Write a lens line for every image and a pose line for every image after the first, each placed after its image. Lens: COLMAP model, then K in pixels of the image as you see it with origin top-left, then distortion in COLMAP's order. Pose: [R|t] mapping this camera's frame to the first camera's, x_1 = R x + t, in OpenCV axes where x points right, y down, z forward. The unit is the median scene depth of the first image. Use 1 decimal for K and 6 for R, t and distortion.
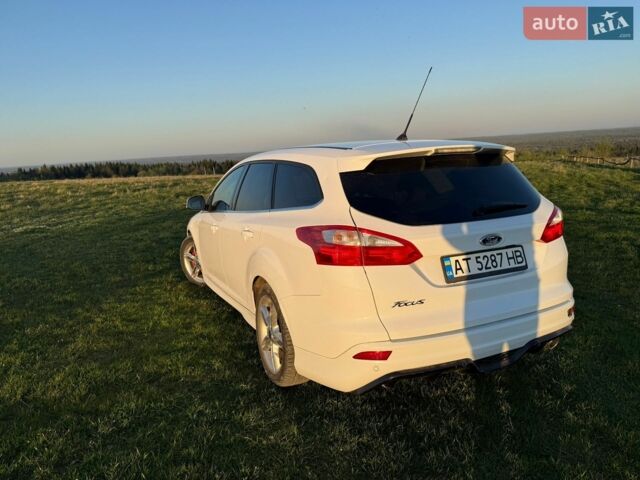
lens RADIAL K [[441.0, 0, 320.0], [0, 441.0, 240.0], [0, 0, 1]] dist [0.083790, -0.105217]
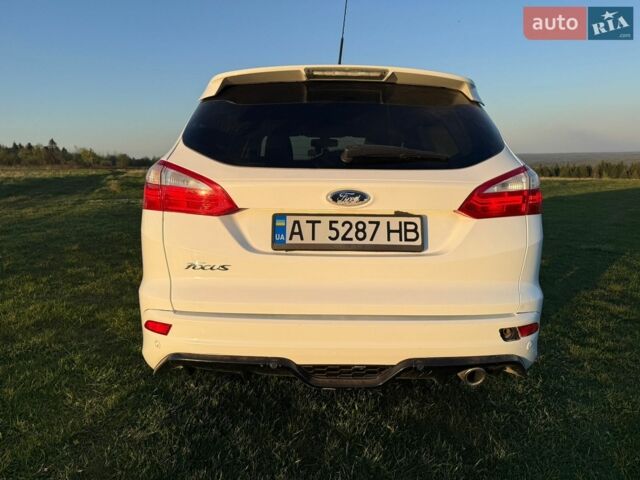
lens RADIAL K [[441.0, 0, 320.0], [0, 441.0, 240.0], [0, 0, 1]] dist [0.083790, -0.105217]
pose [[0.913386, 0.117576, -0.389747, 0.610969], [-0.117644, 0.992771, 0.023790, 0.053521], [0.389726, 0.024122, 0.920615, 0.358428]]
